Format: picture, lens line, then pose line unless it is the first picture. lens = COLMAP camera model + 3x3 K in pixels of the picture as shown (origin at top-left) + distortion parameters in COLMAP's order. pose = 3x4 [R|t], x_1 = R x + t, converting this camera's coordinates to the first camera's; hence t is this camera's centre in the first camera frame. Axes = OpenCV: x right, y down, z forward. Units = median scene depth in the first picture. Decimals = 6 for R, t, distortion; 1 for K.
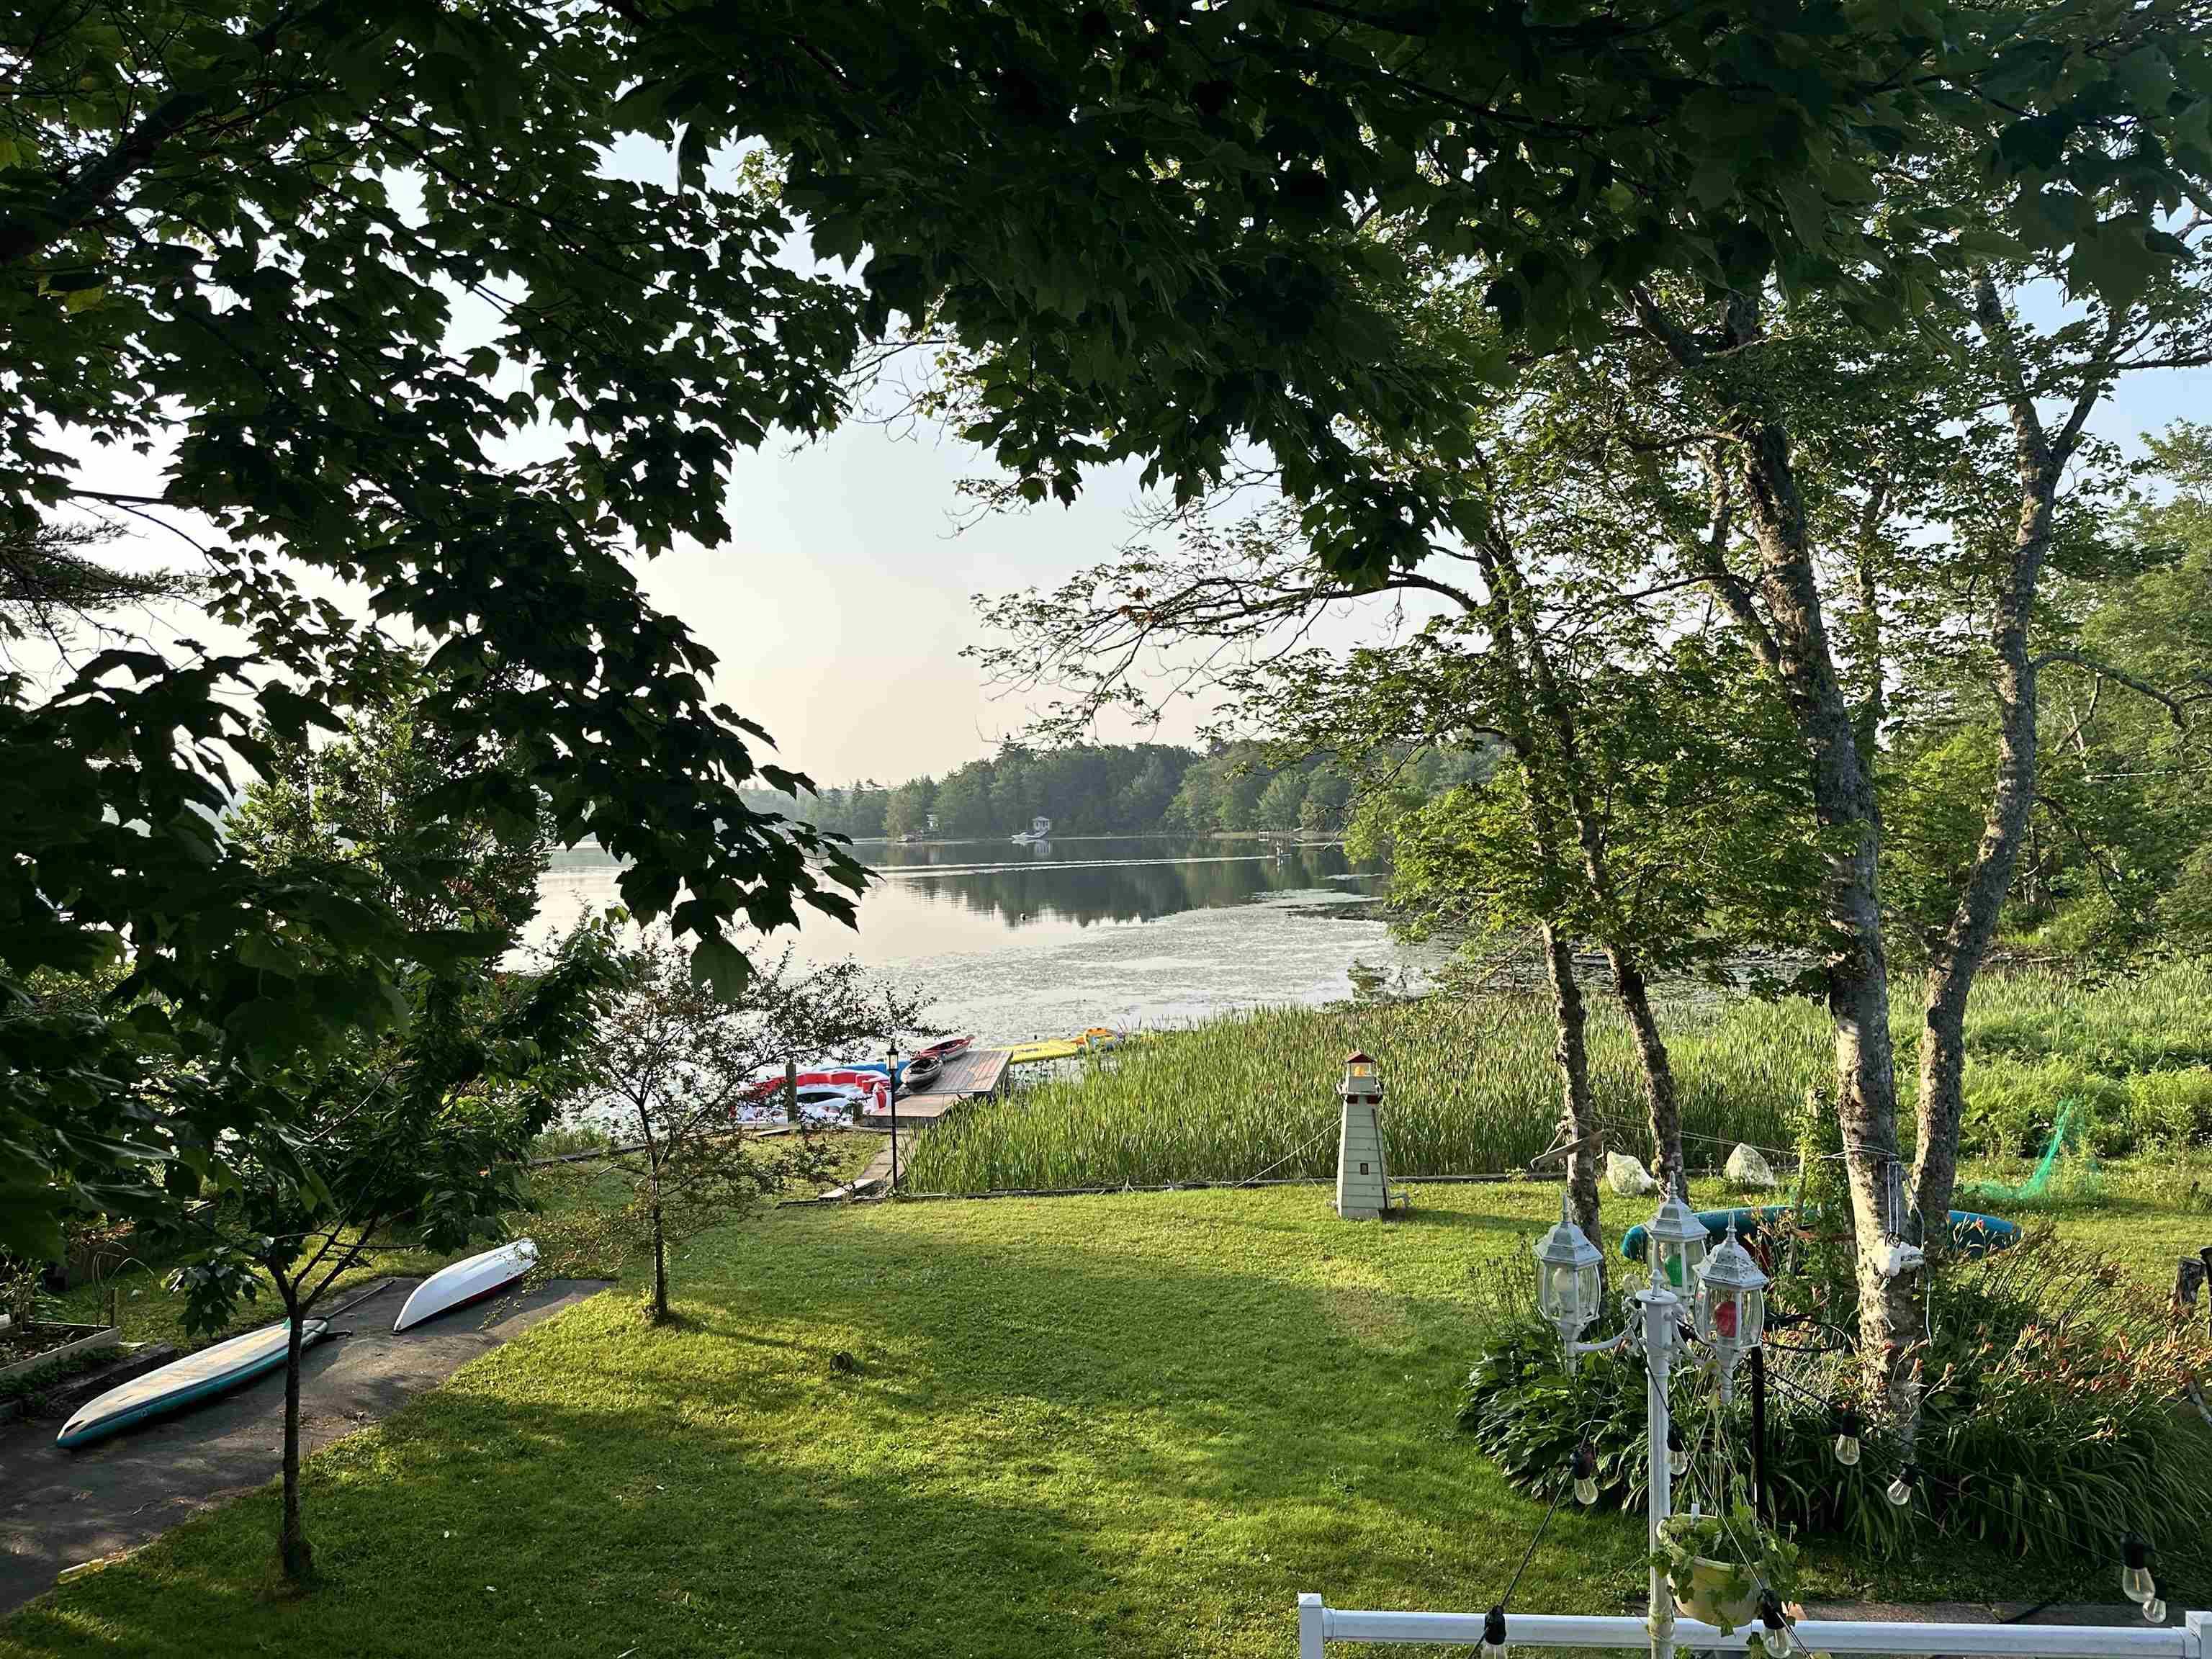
lens RADIAL K [[1558.1, 0, 1106.0], [0, 1558.1, 829.5], [0, 0, 1]] dist [0.003620, 0.002740]
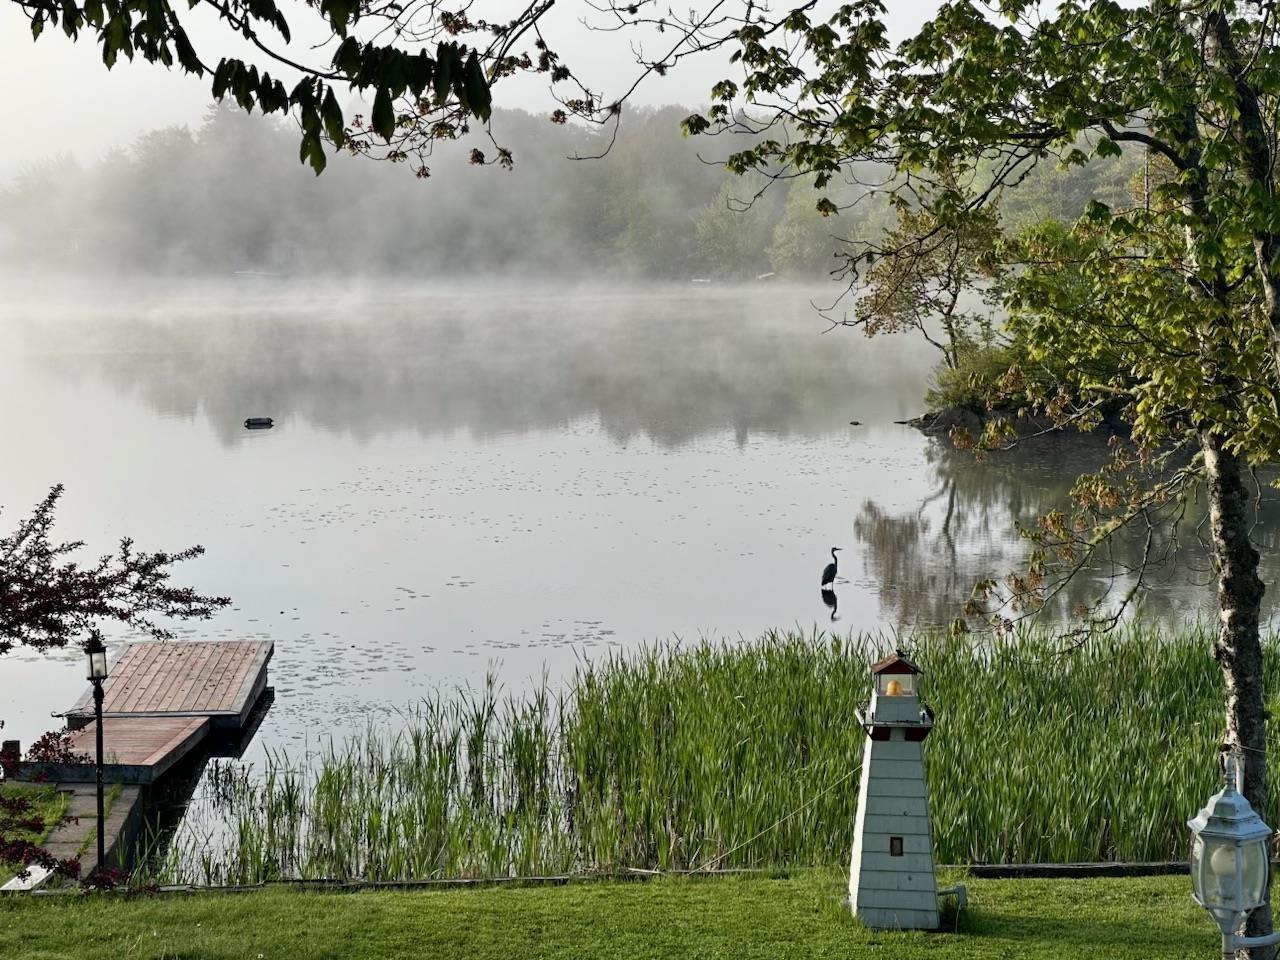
lens RADIAL K [[2879.7, 0, 640.0], [0, 2879.7, 480.0], [0, 0, 1]] dist [-0.065337, -0.336630]
pose [[0.996590, 0.010103, 0.081893, -0.035642], [-0.016320, 0.997004, 0.075610, -0.008525], [-0.080884, -0.076689, 0.993769, -0.117297]]
